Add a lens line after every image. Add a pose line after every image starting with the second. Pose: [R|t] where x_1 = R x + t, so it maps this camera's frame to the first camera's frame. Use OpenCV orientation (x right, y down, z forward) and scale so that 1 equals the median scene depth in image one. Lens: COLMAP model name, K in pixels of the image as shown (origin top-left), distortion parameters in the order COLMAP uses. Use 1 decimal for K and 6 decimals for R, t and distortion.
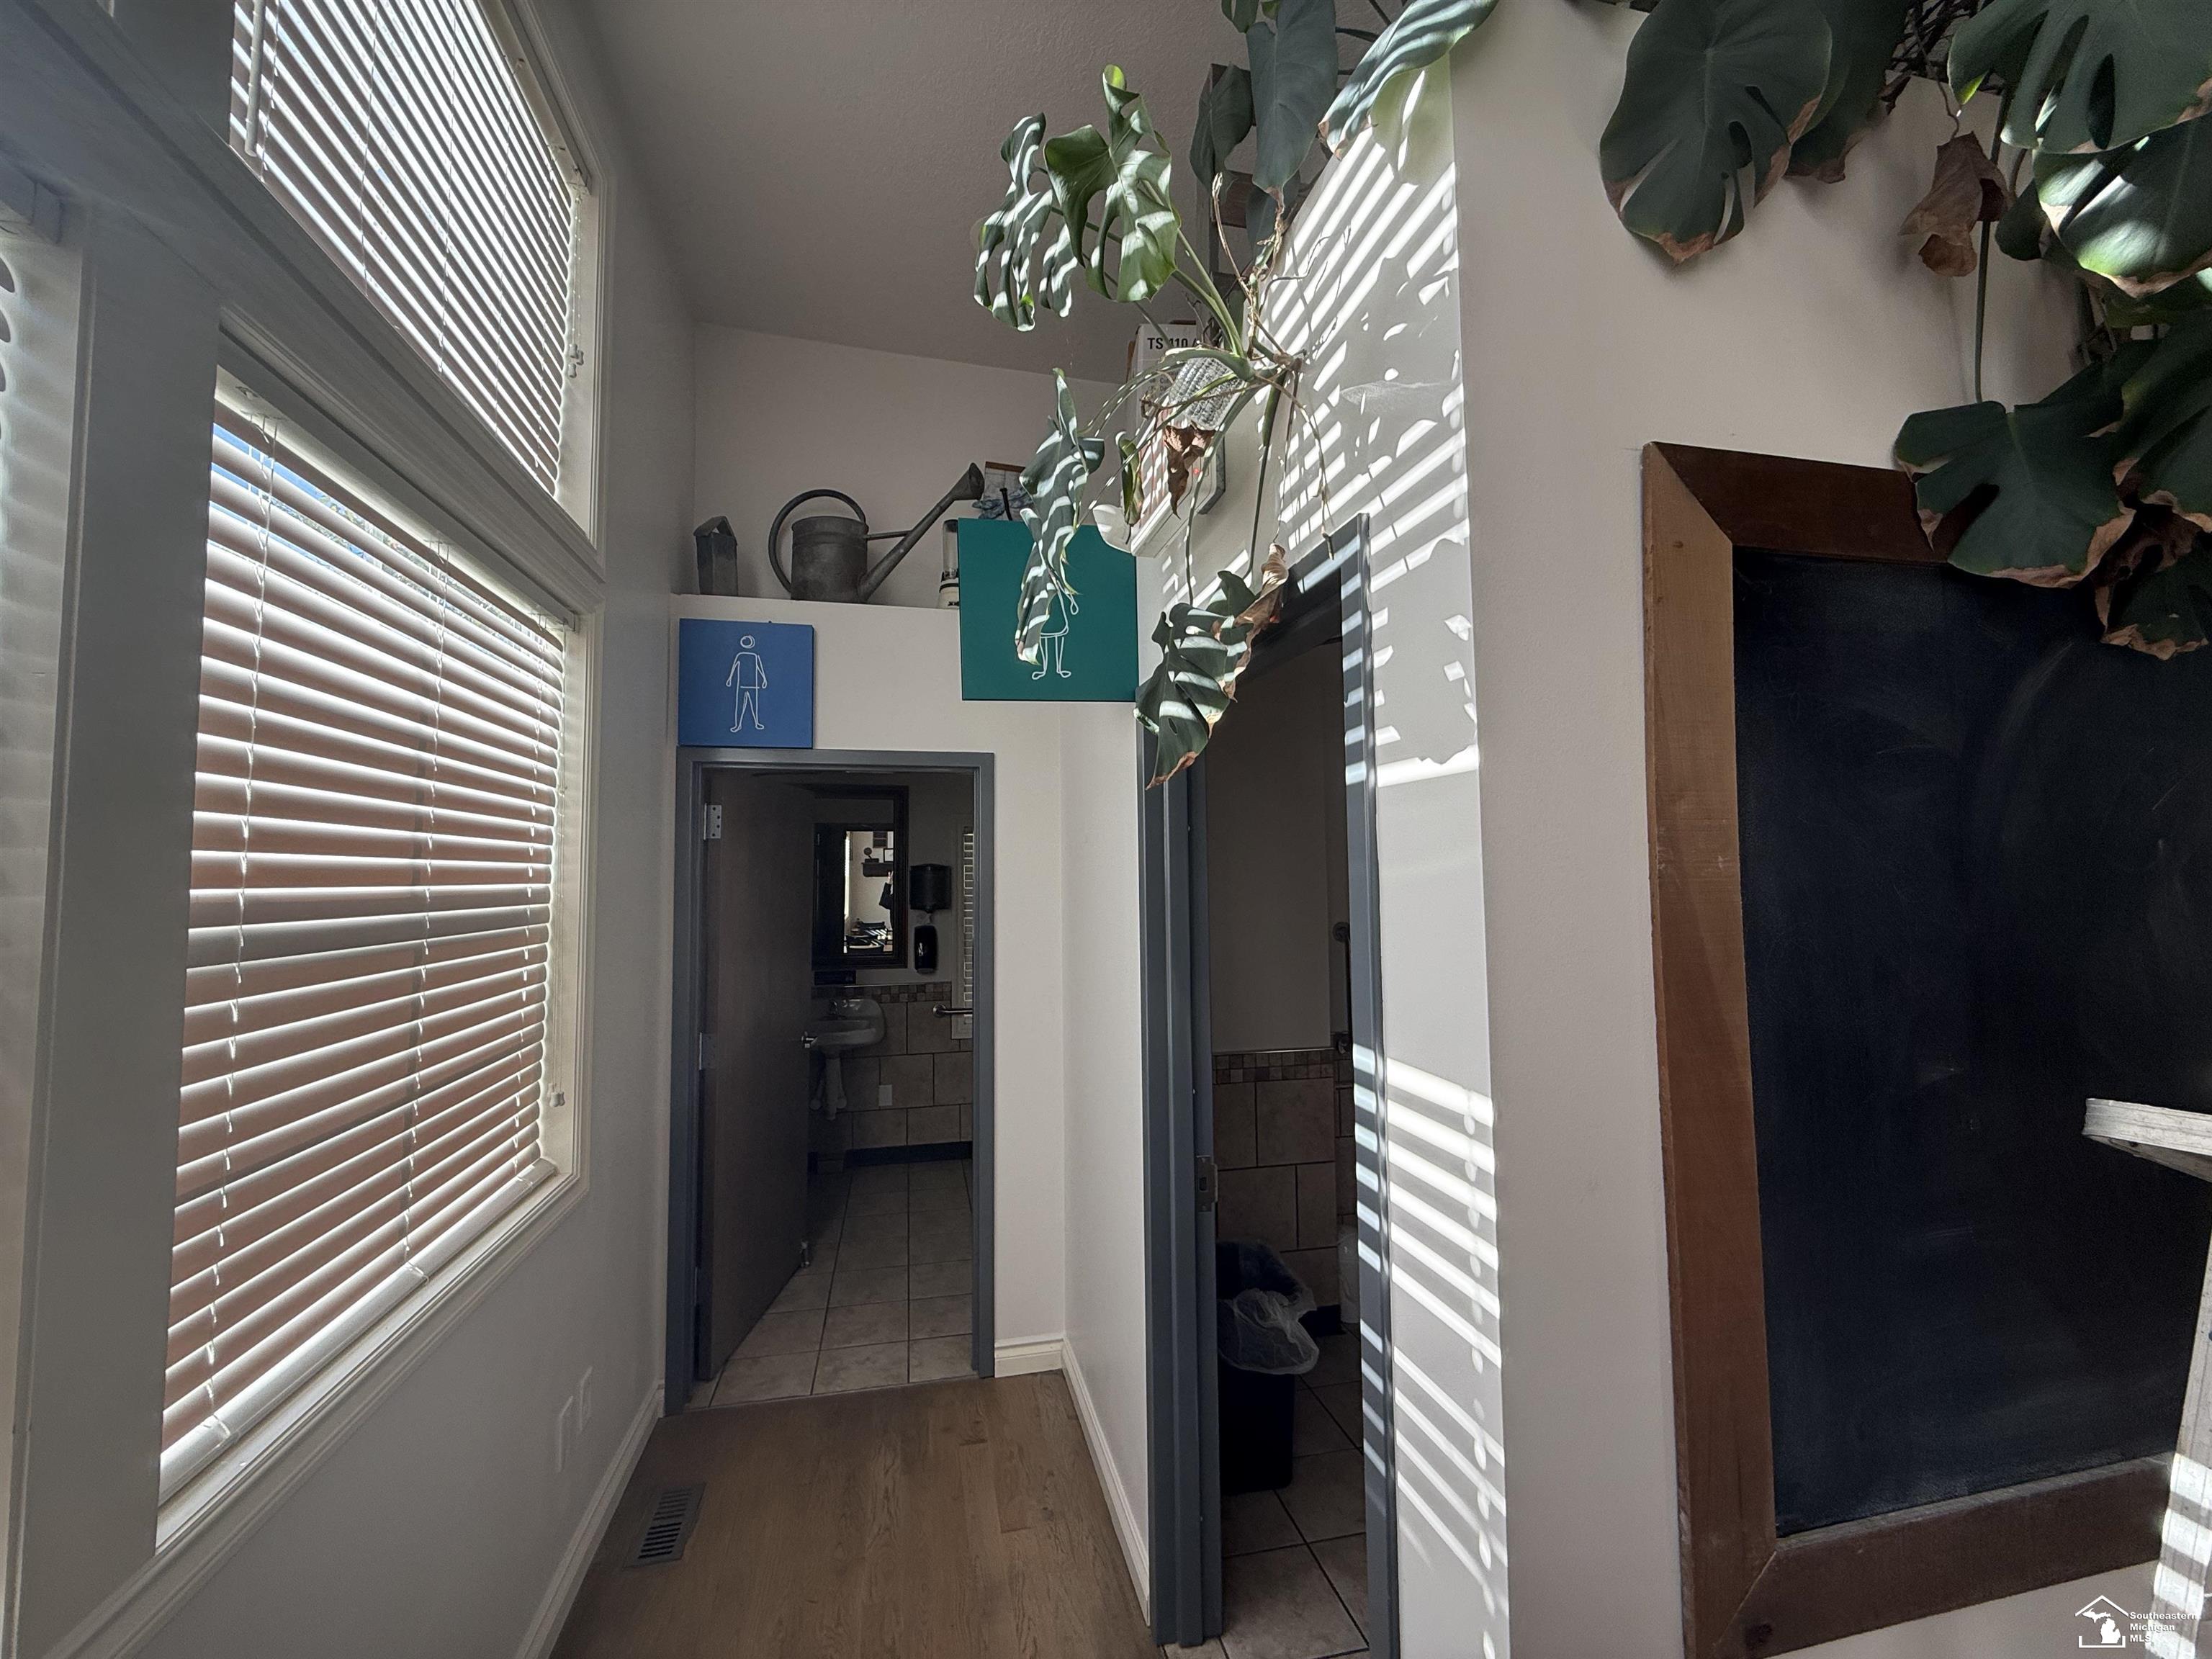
lens RADIAL K [[878.8, 0, 1096.7], [0, 878.8, 831.4], [0, 0, 1]] dist [0.000652, -0.000146]
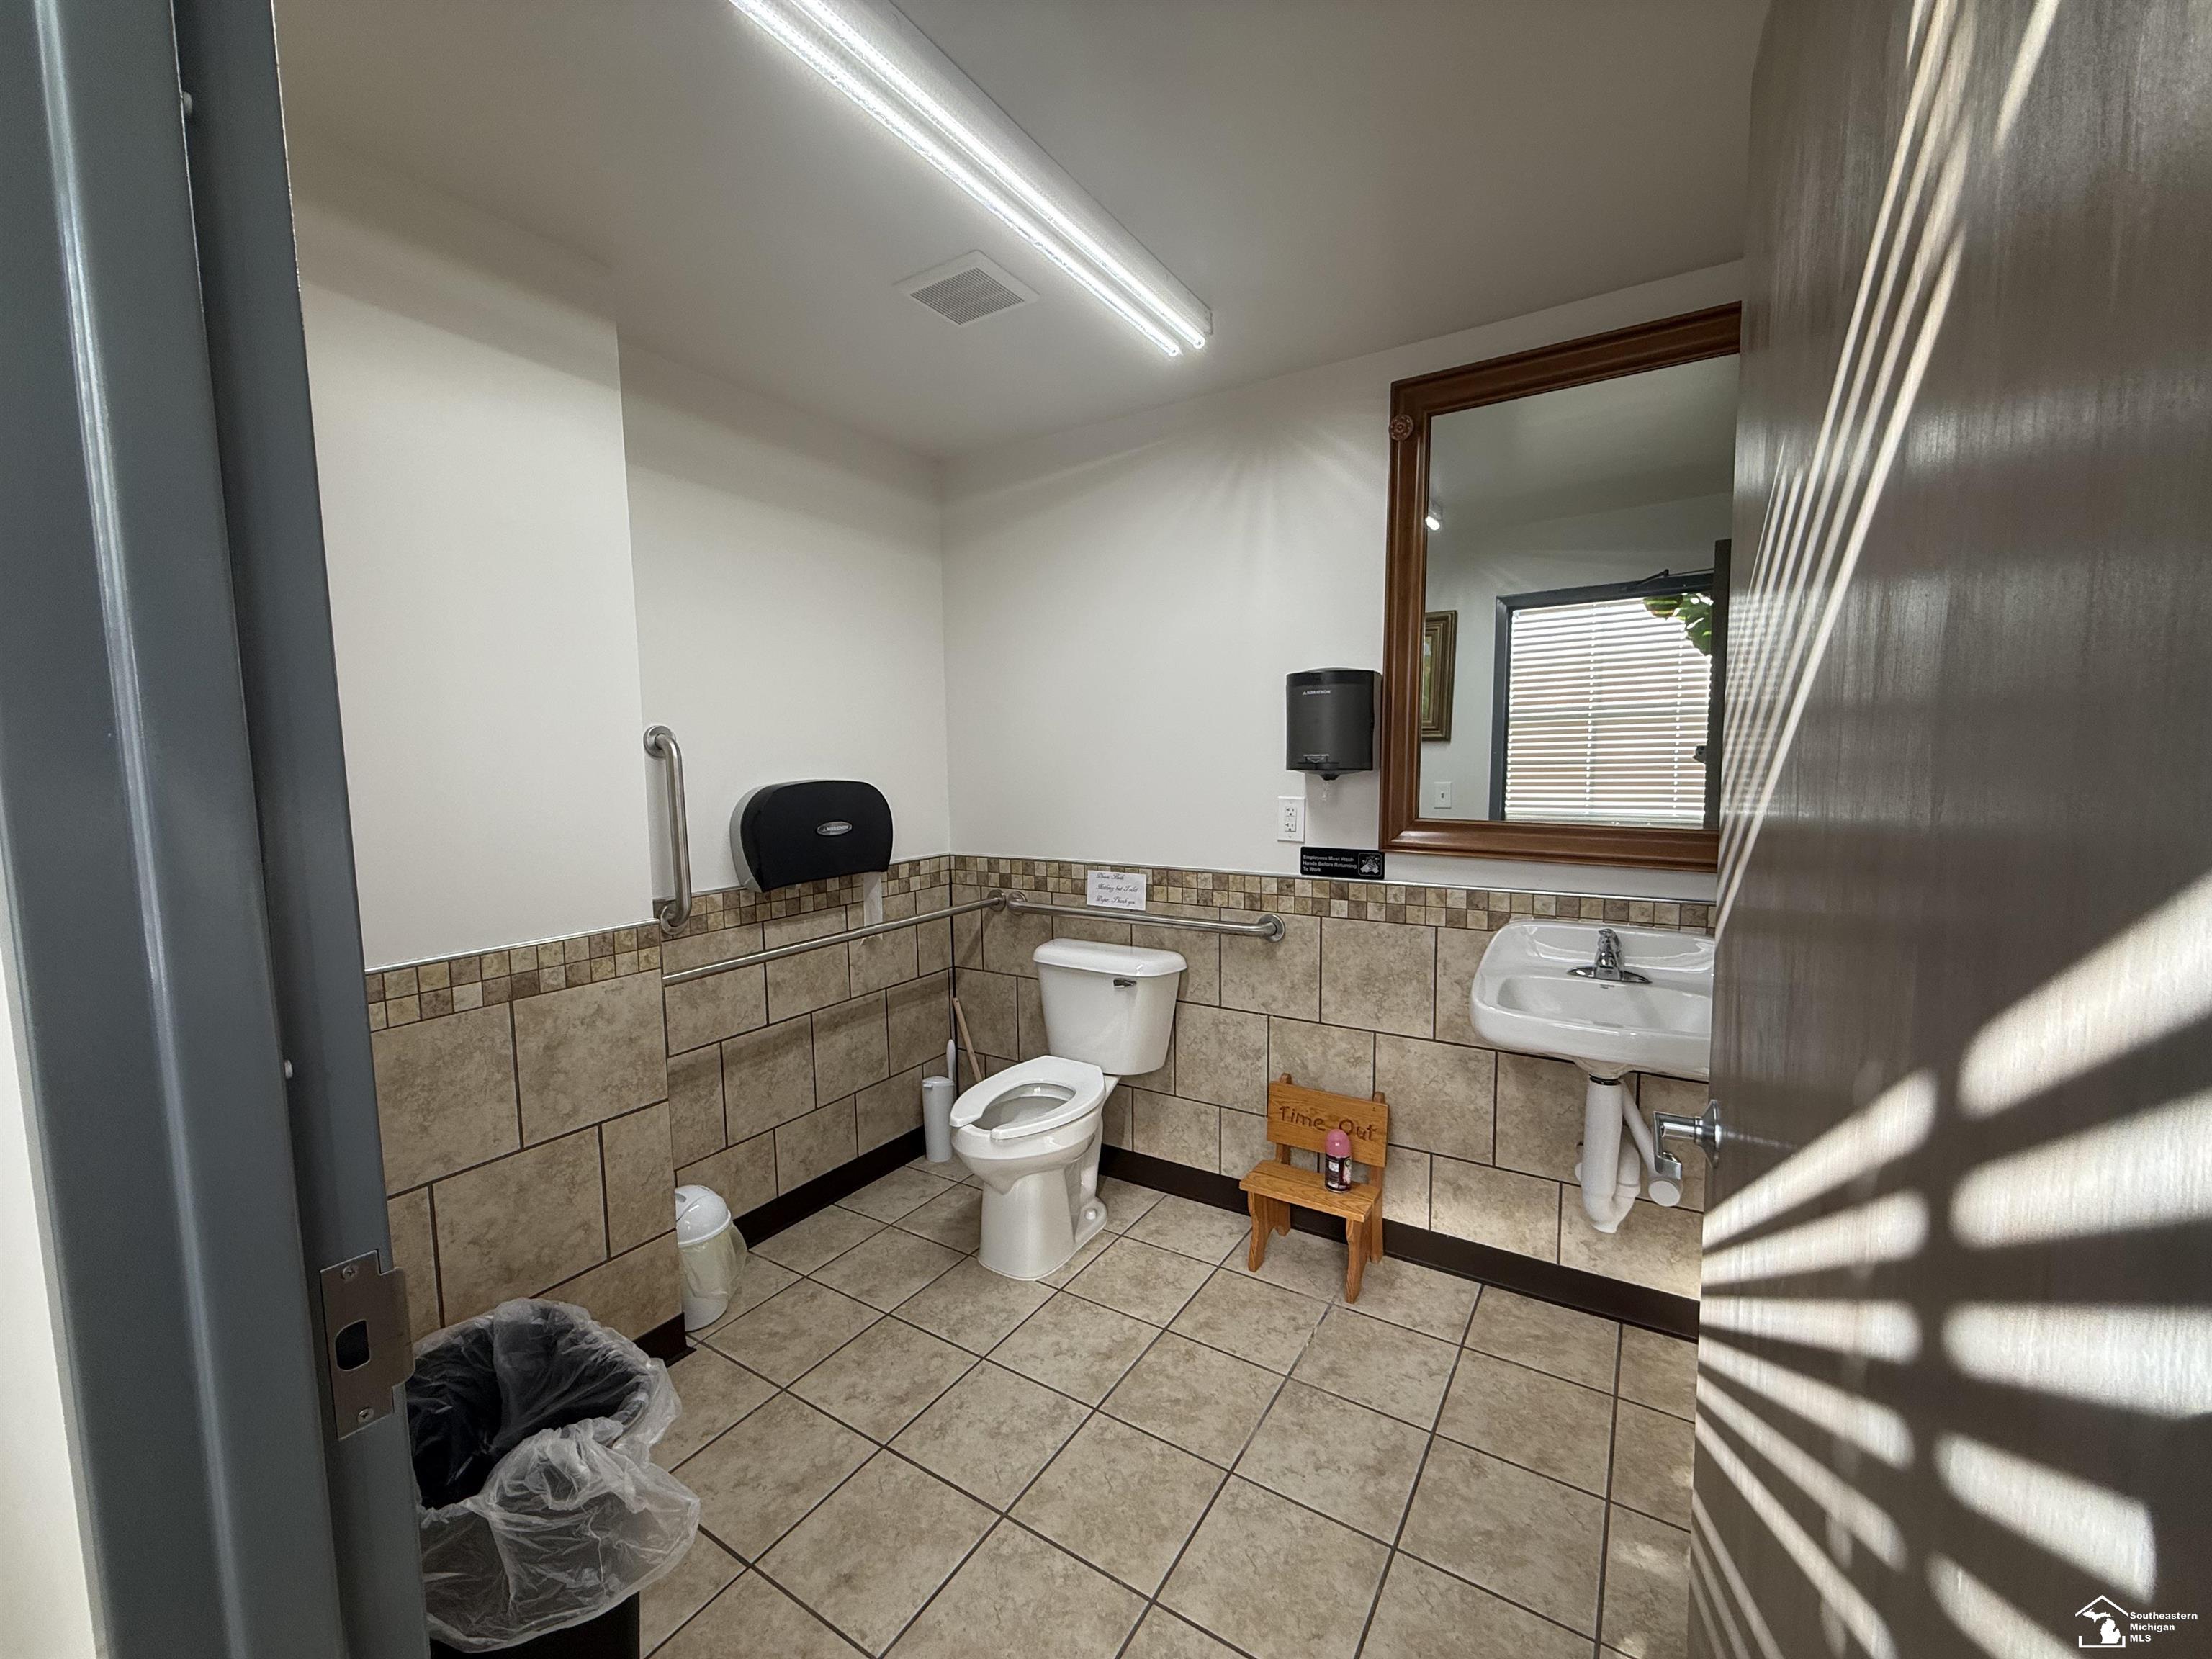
lens RADIAL K [[878.8, 0, 1096.7], [0, 878.8, 831.4], [0, 0, 1]] dist [0.000652, -0.000146]
pose [[0.706441, -0.065440, 0.704740, 0.067641], [-0.027353, 0.992448, 0.119574, 0.118507], [-0.707243, -0.103749, 0.699316, 0.417325]]
